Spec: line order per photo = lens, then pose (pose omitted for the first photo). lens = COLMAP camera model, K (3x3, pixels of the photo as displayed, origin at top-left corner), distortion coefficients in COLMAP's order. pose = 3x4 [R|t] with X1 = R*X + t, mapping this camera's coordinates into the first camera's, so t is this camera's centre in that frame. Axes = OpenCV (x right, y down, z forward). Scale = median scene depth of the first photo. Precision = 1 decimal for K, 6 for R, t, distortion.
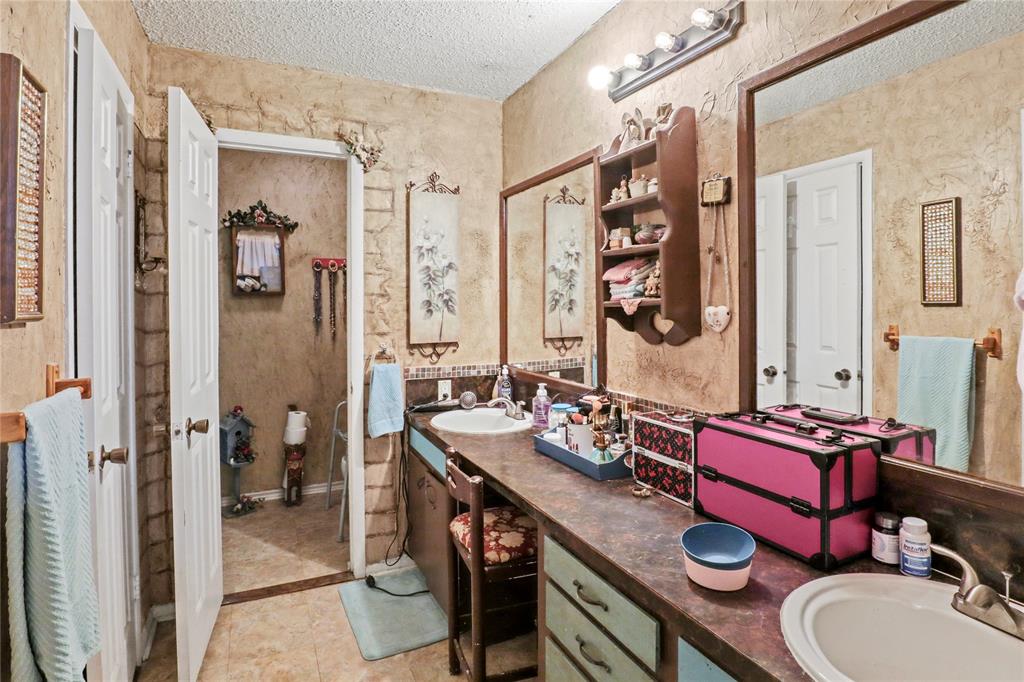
lens RADIAL K [[557.1, 0, 515.7], [0, 557.1, 302.0], [0, 0, 1]] dist [-0.001238, 0.000849]
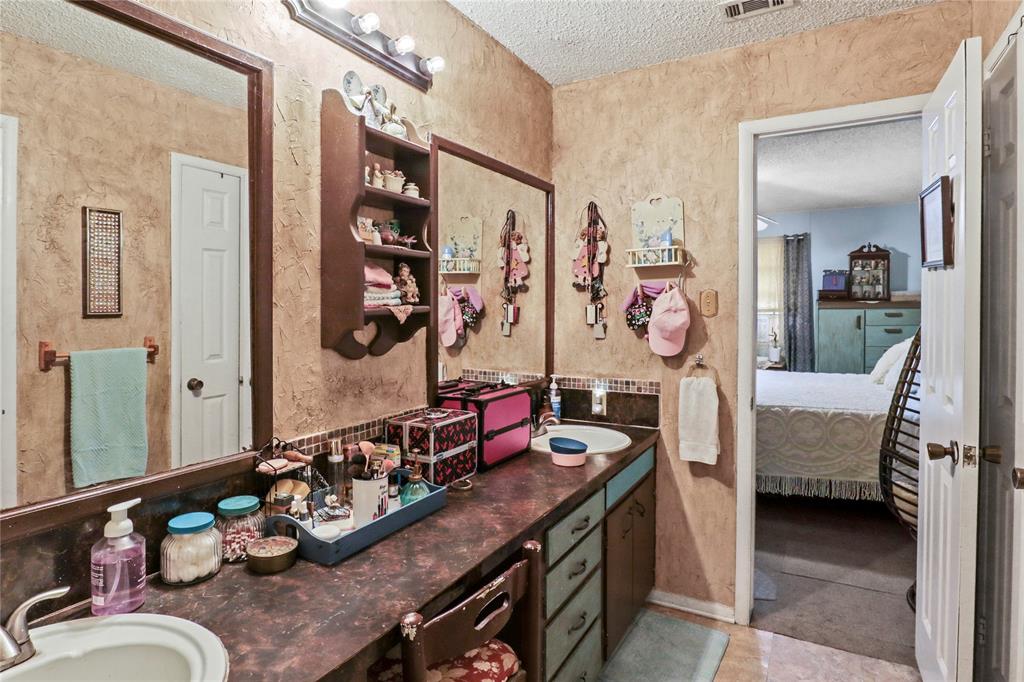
lens RADIAL K [[557.1, 0, 521.8], [0, 557.1, 315.4], [0, 0, 1]] dist [-0.001238, 0.000849]
pose [[-0.576506, 0.000485, 0.817092, -0.485229], [0.009497, 0.999936, 0.006107, 0.004412], [-0.817037, 0.011281, -0.576474, 1.033551]]
